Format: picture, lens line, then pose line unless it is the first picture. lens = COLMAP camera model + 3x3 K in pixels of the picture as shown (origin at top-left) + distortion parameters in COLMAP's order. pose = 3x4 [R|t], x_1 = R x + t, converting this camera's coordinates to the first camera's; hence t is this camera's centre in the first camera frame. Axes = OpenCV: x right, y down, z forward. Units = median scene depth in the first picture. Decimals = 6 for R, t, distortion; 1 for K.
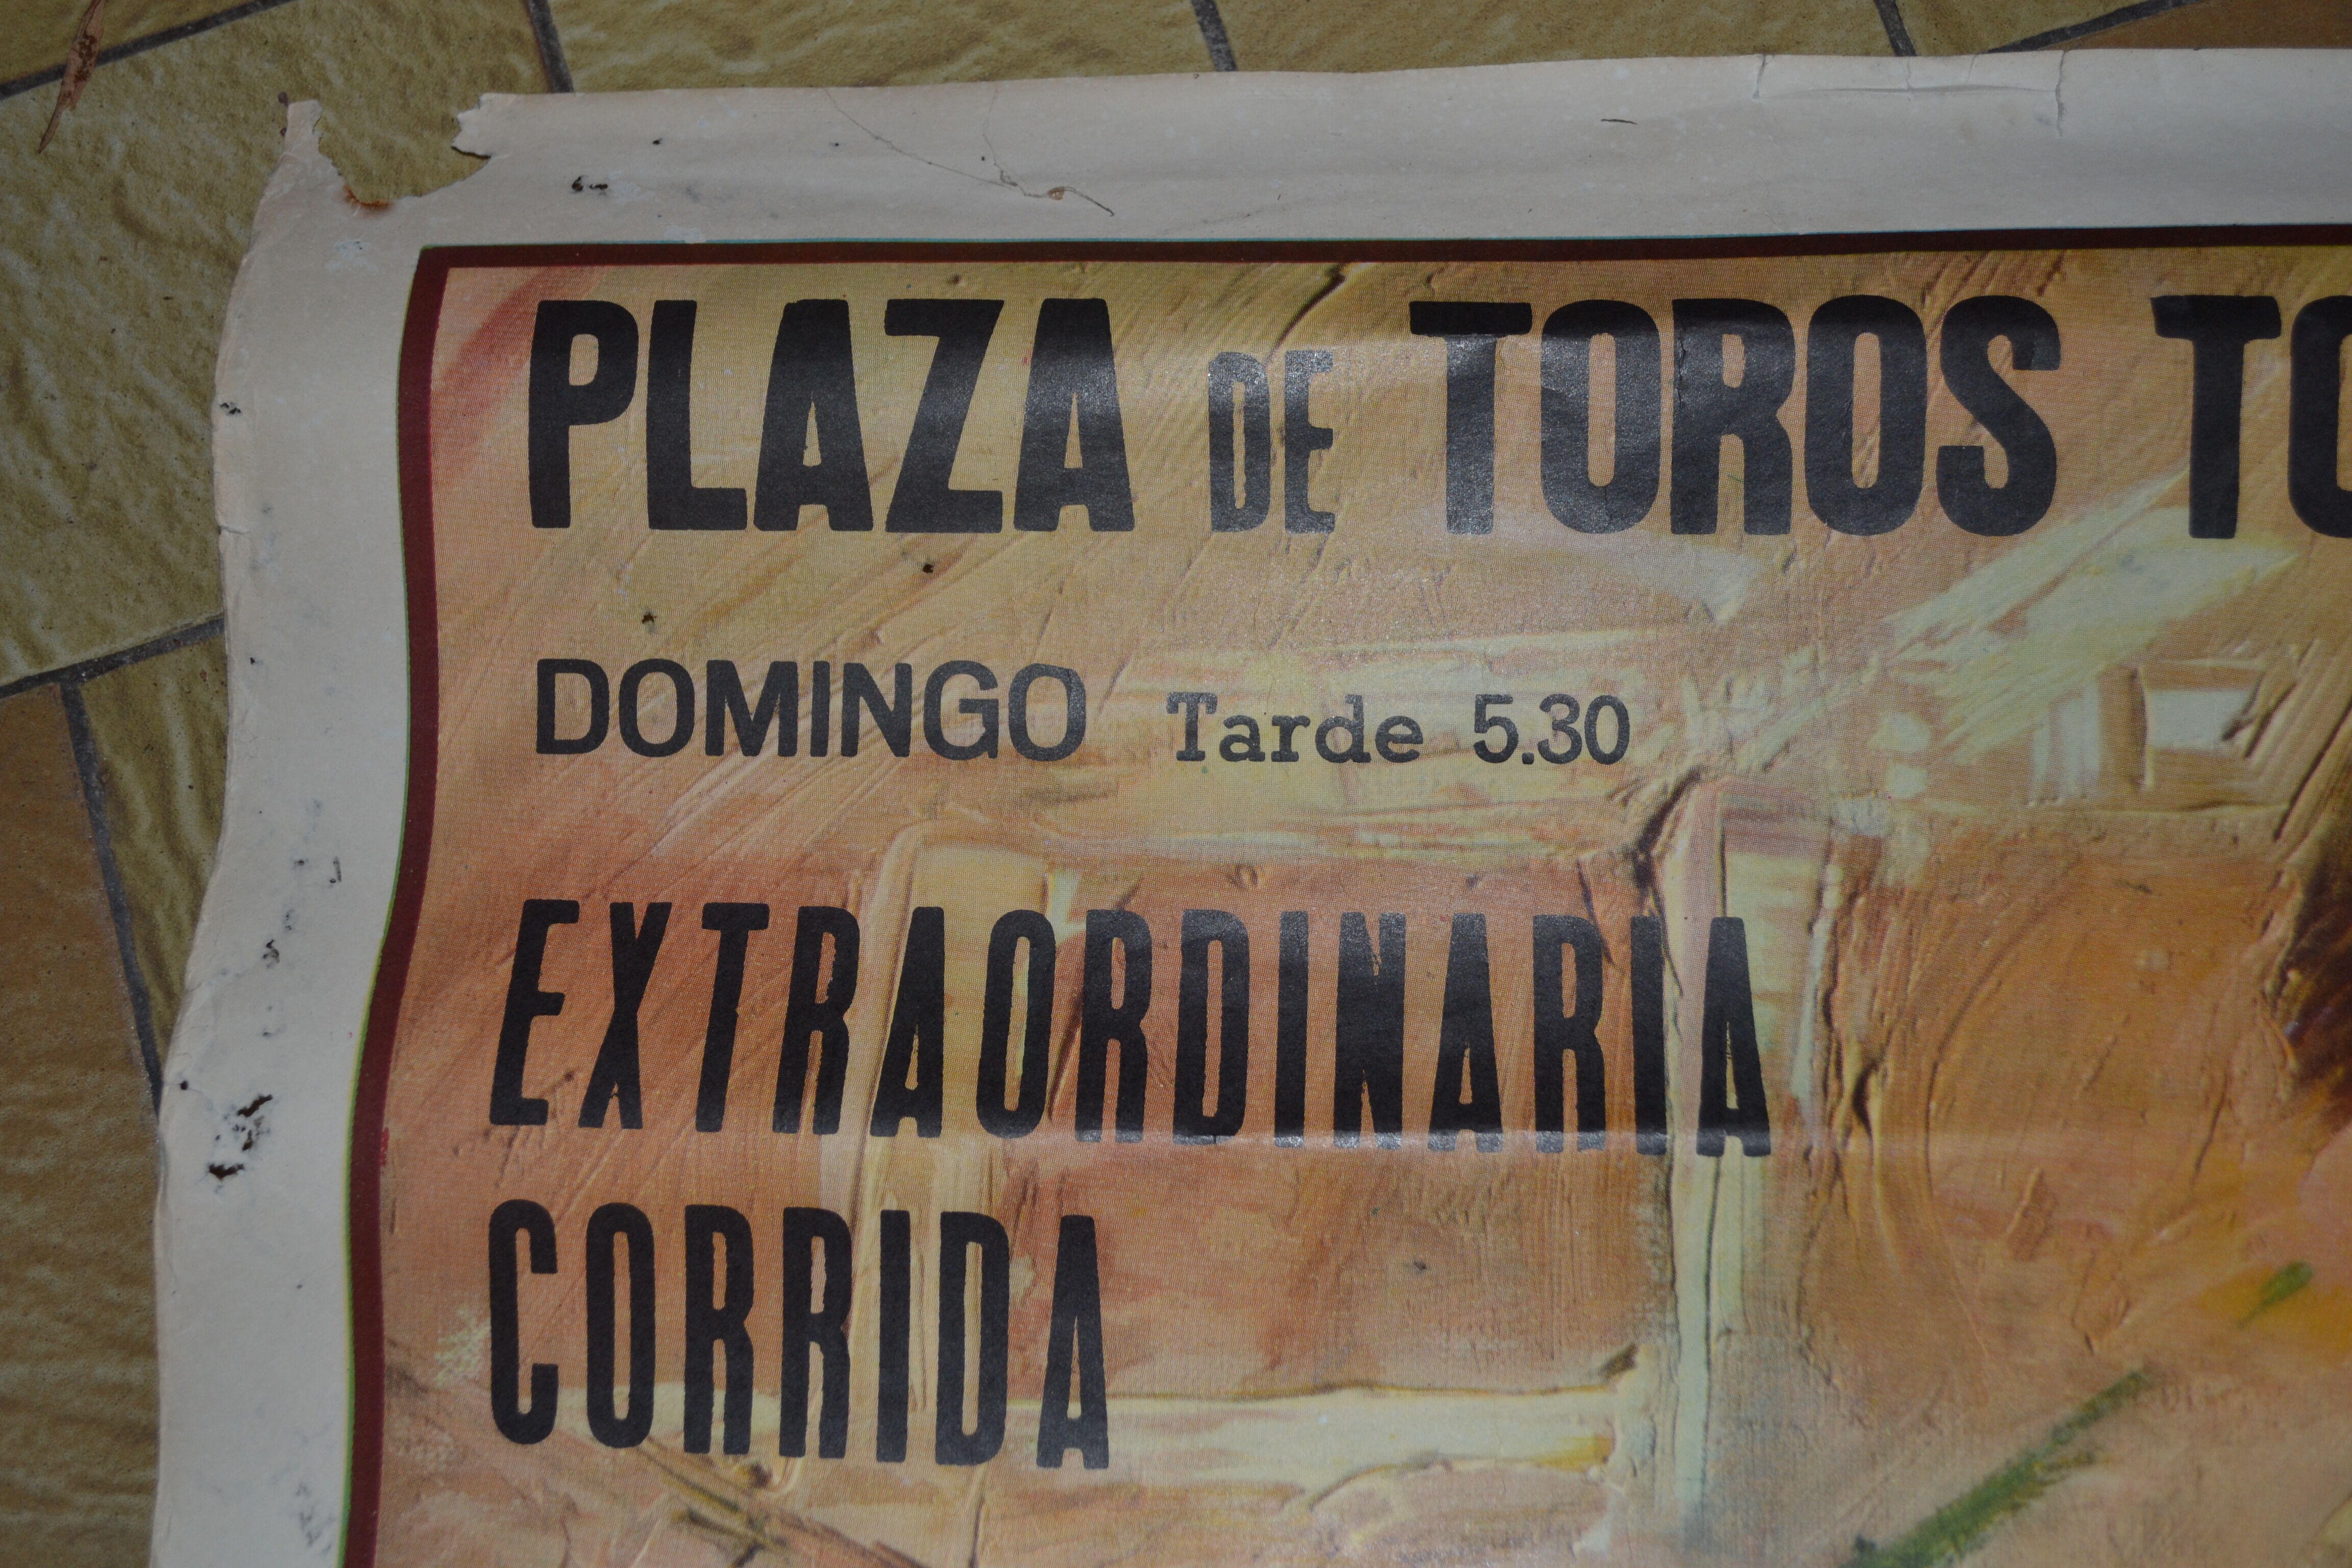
lens RADIAL K [[2555.1, 0, 1176.0], [0, 2555.1, 784.0], [0, 0, 1]] dist [-0.054980, 0.032501]
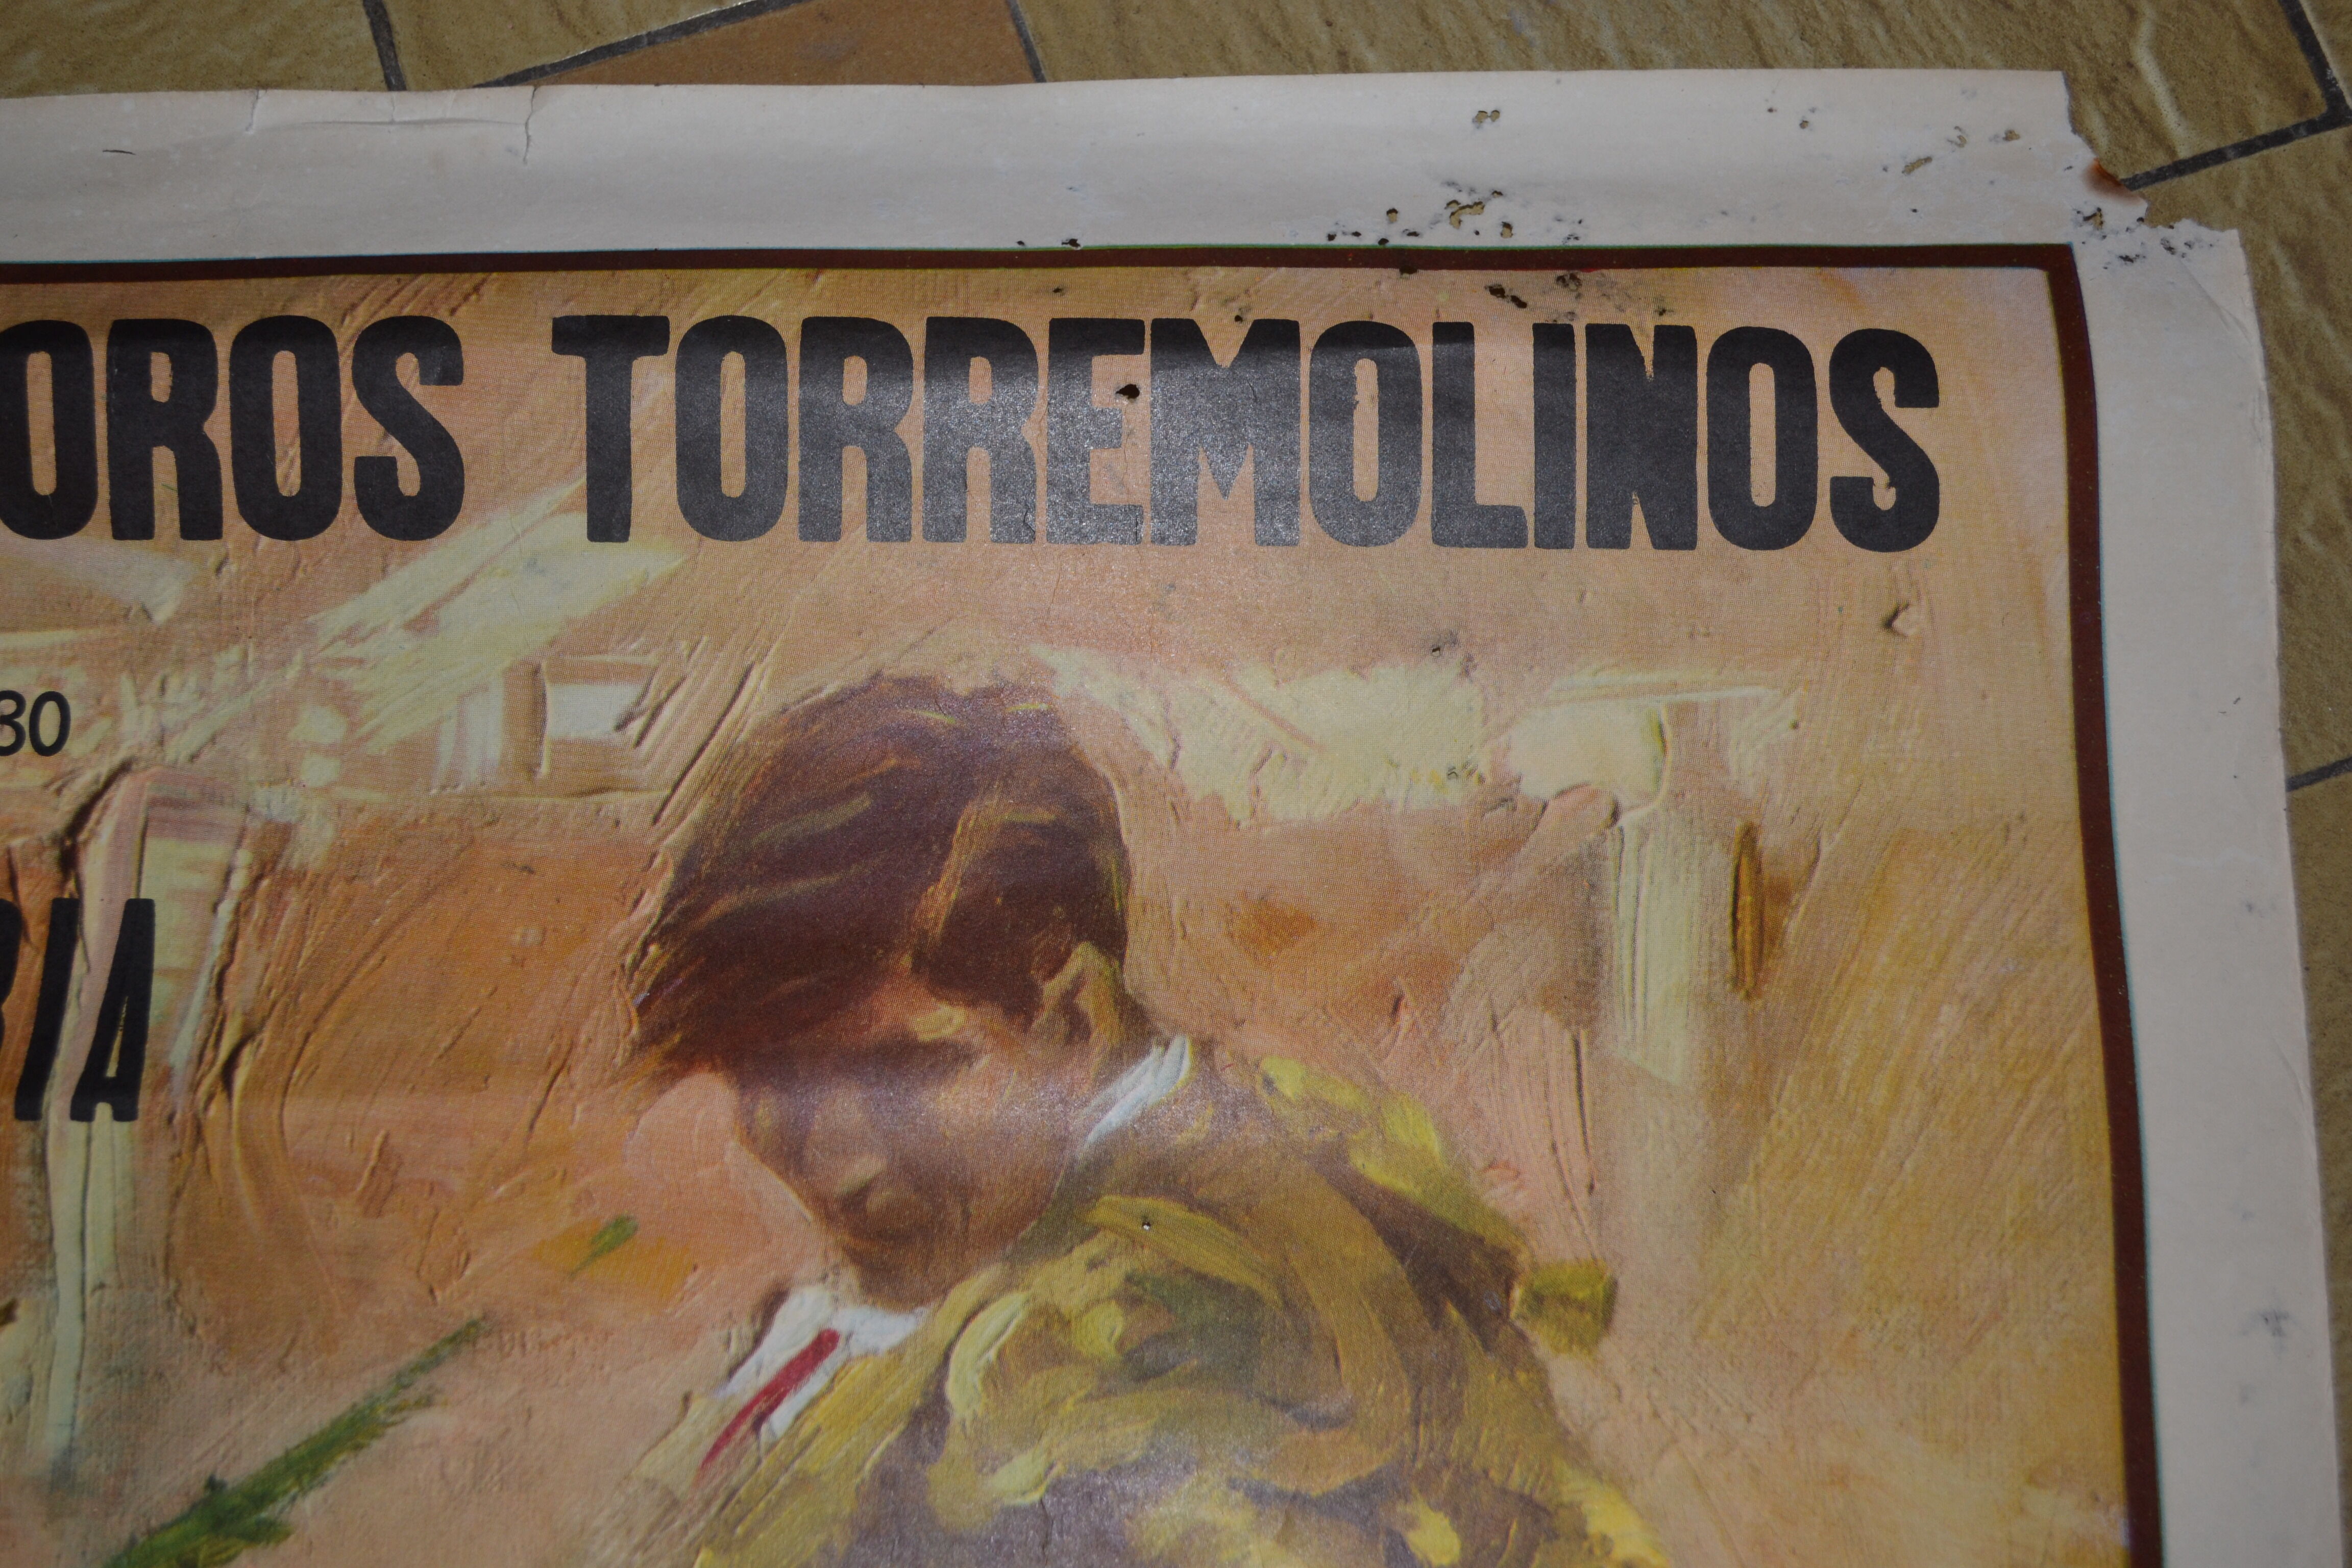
lens RADIAL K [[2555.1, 0, 1176.0], [0, 2555.1, 784.0], [0, 0, 1]] dist [-0.054980, 0.032501]
pose [[0.996813, -0.005148, 0.079608, 0.564673], [0.005622, 0.999968, -0.005729, 0.012833], [-0.079576, 0.006159, 0.996810, -0.091828]]
